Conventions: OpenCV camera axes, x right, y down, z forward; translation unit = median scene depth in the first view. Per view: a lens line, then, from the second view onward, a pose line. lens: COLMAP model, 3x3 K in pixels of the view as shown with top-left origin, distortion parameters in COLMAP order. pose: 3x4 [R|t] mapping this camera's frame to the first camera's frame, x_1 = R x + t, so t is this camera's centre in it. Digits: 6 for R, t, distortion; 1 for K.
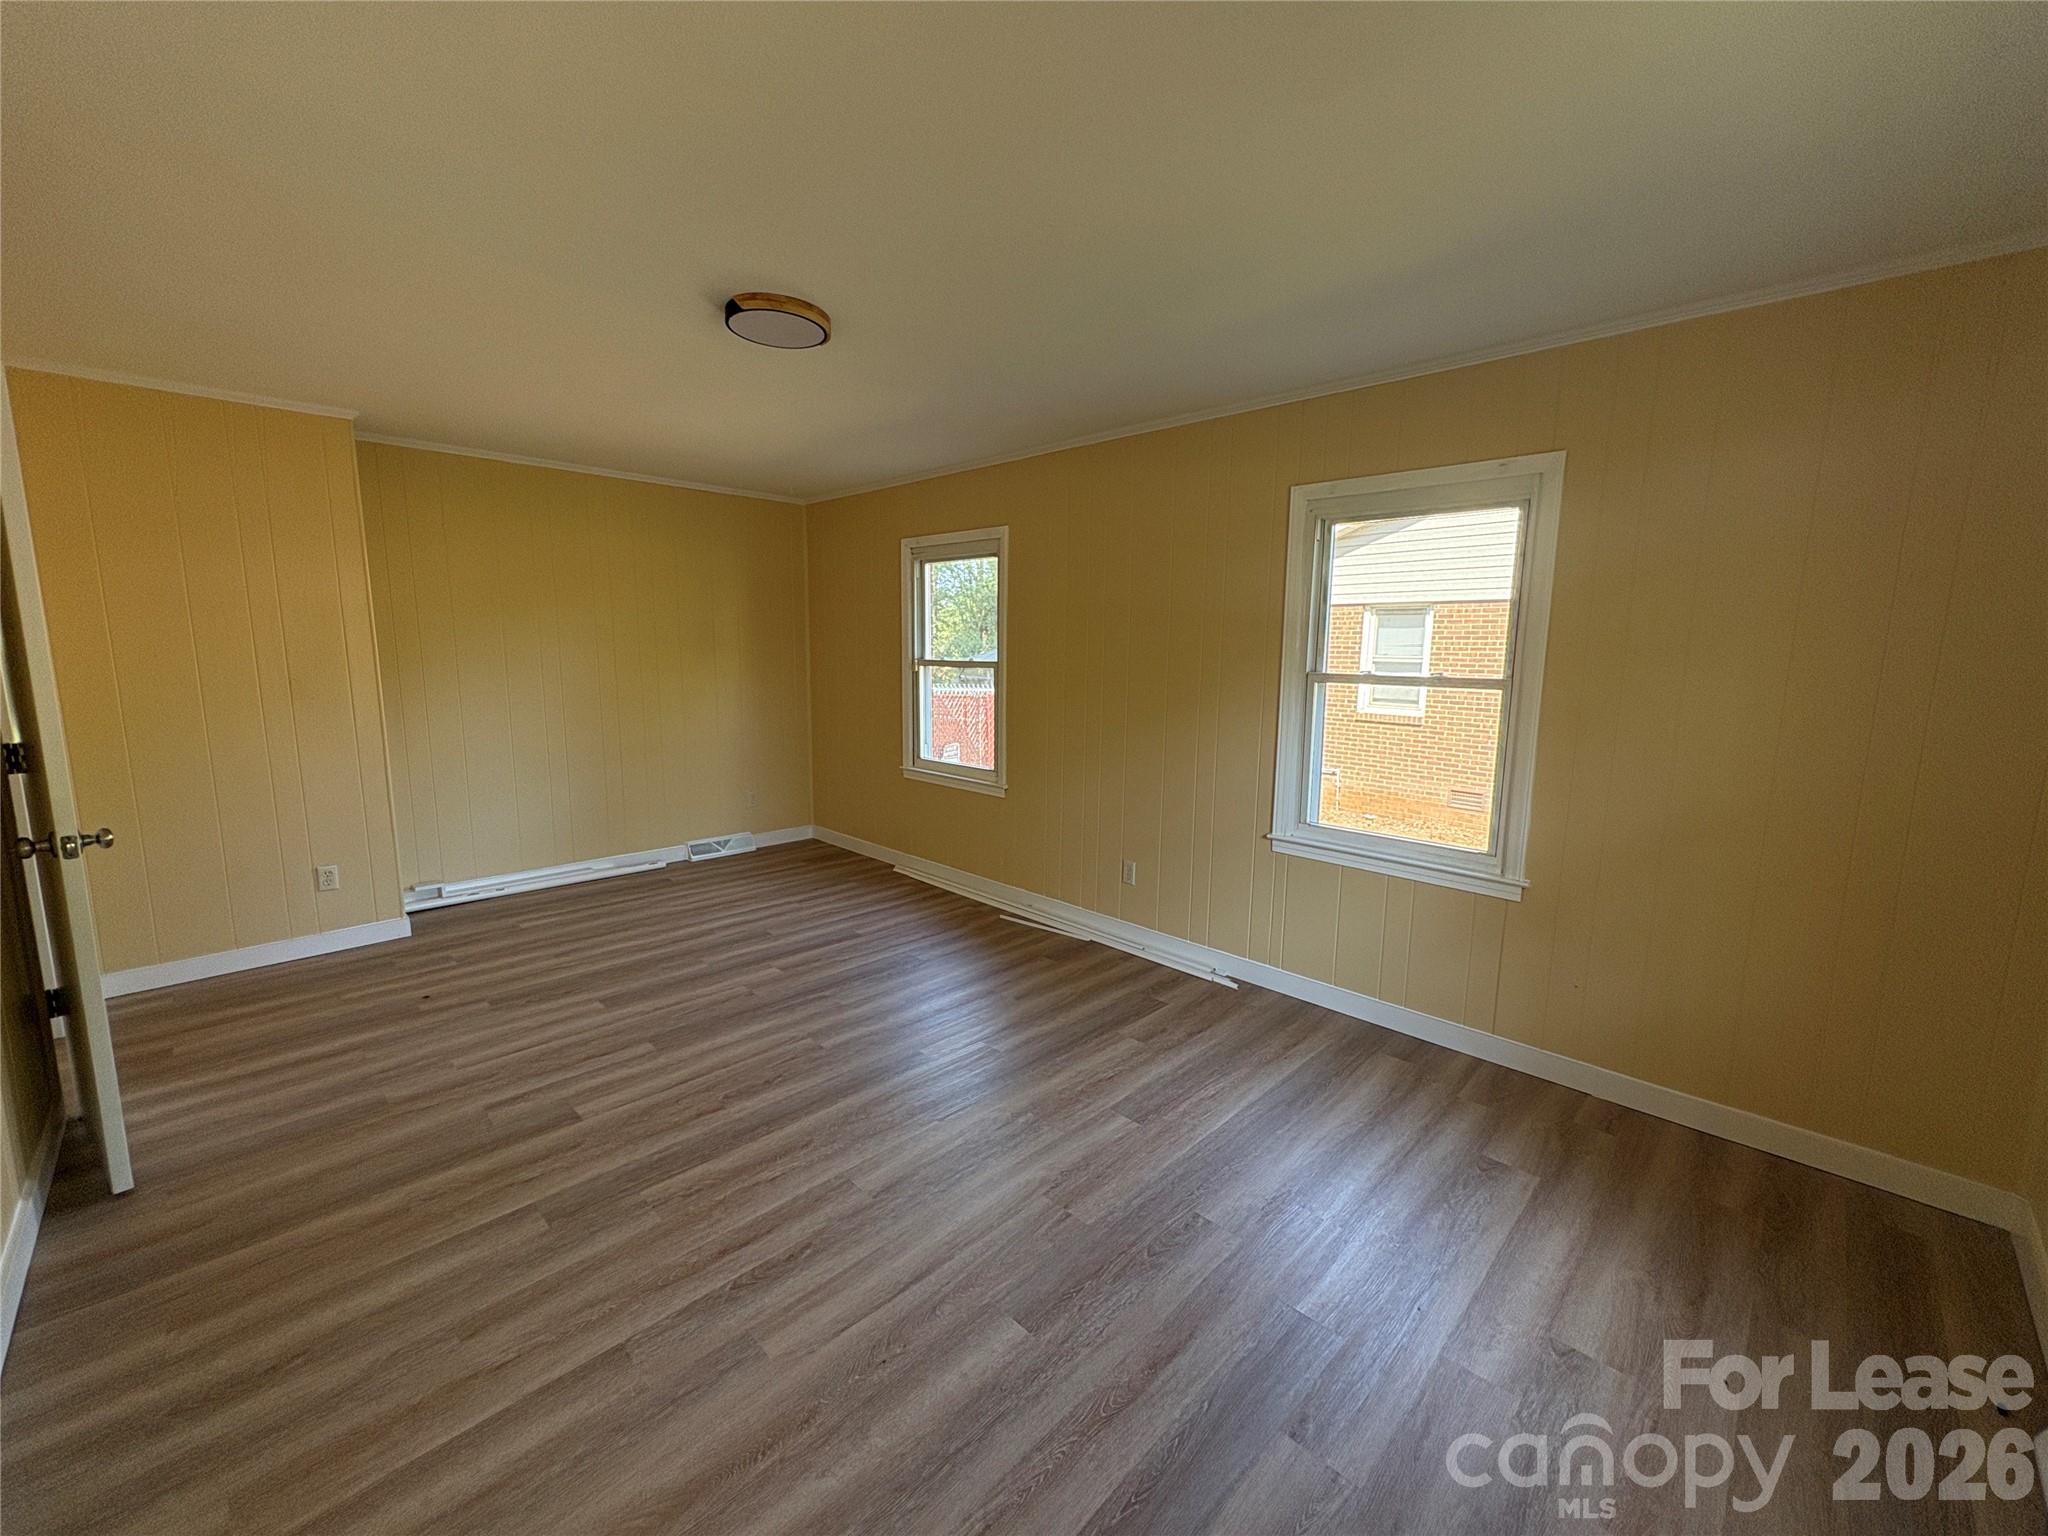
lens RADIAL K [[816.4, 0, 1026.3], [0, 816.4, 767.8], [0, 0, 1]] dist [-0.000660, 0.000382]
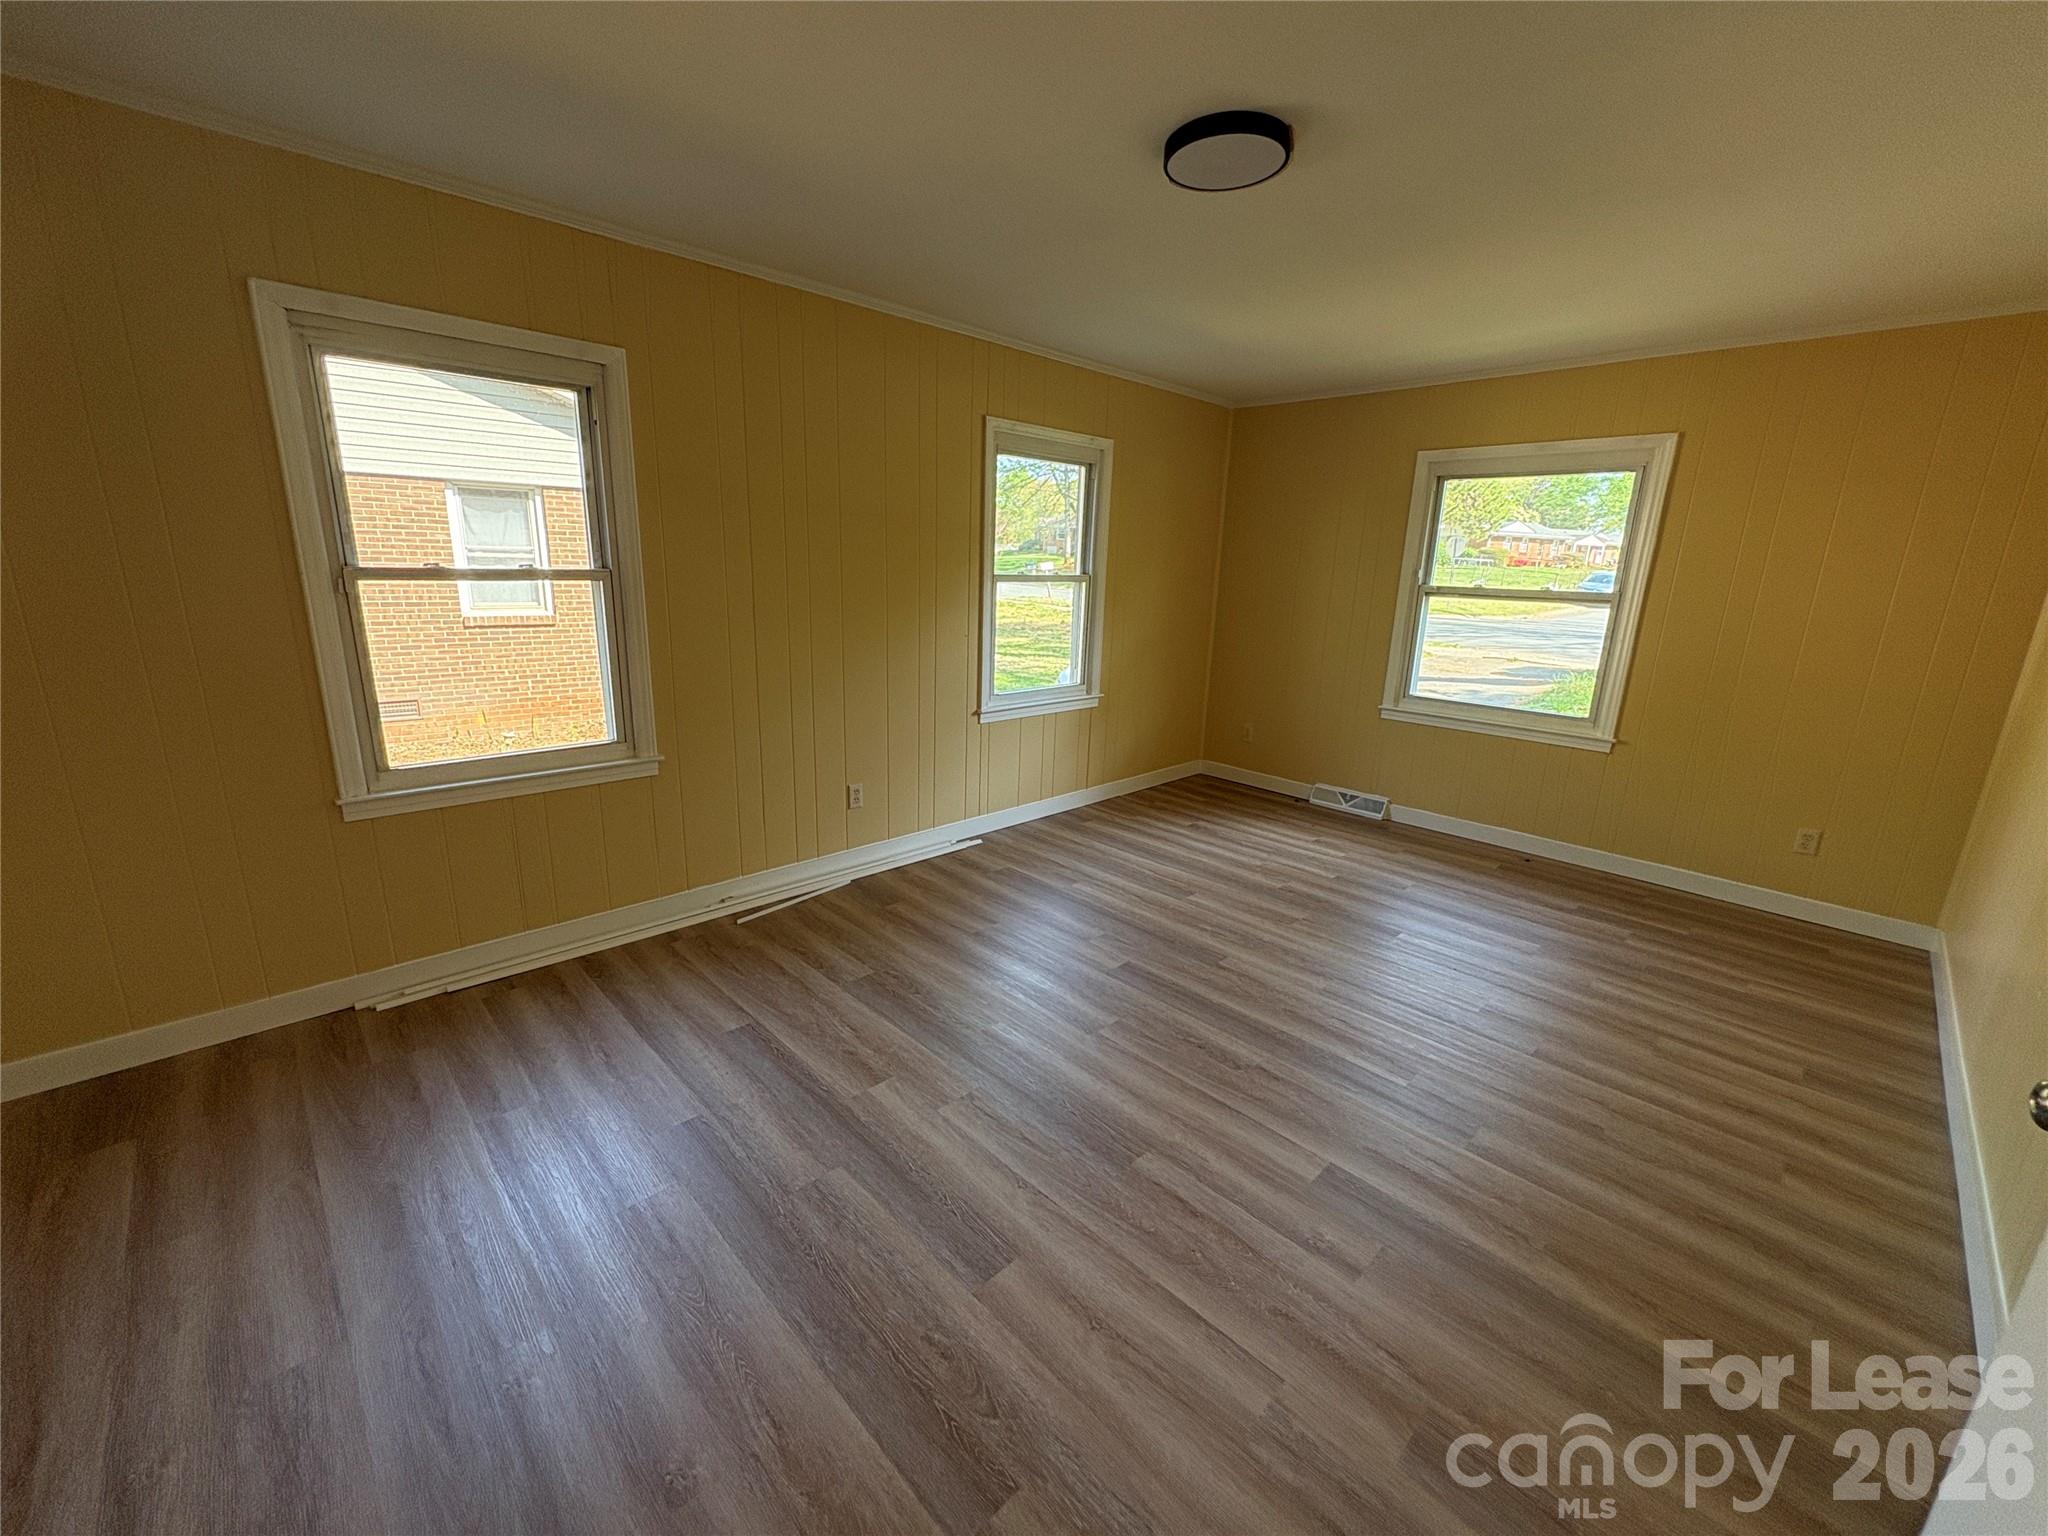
lens RADIAL K [[816.4, 0, 1021.1], [0, 816.4, 765.1], [0, 0, 1]] dist [-0.000660, 0.000382]
pose [[0.021476, -0.260239, 0.965305, -0.711131], [0.117493, 0.959494, 0.256059, -0.115027], [-0.992842, 0.107917, 0.051183, 0.702454]]
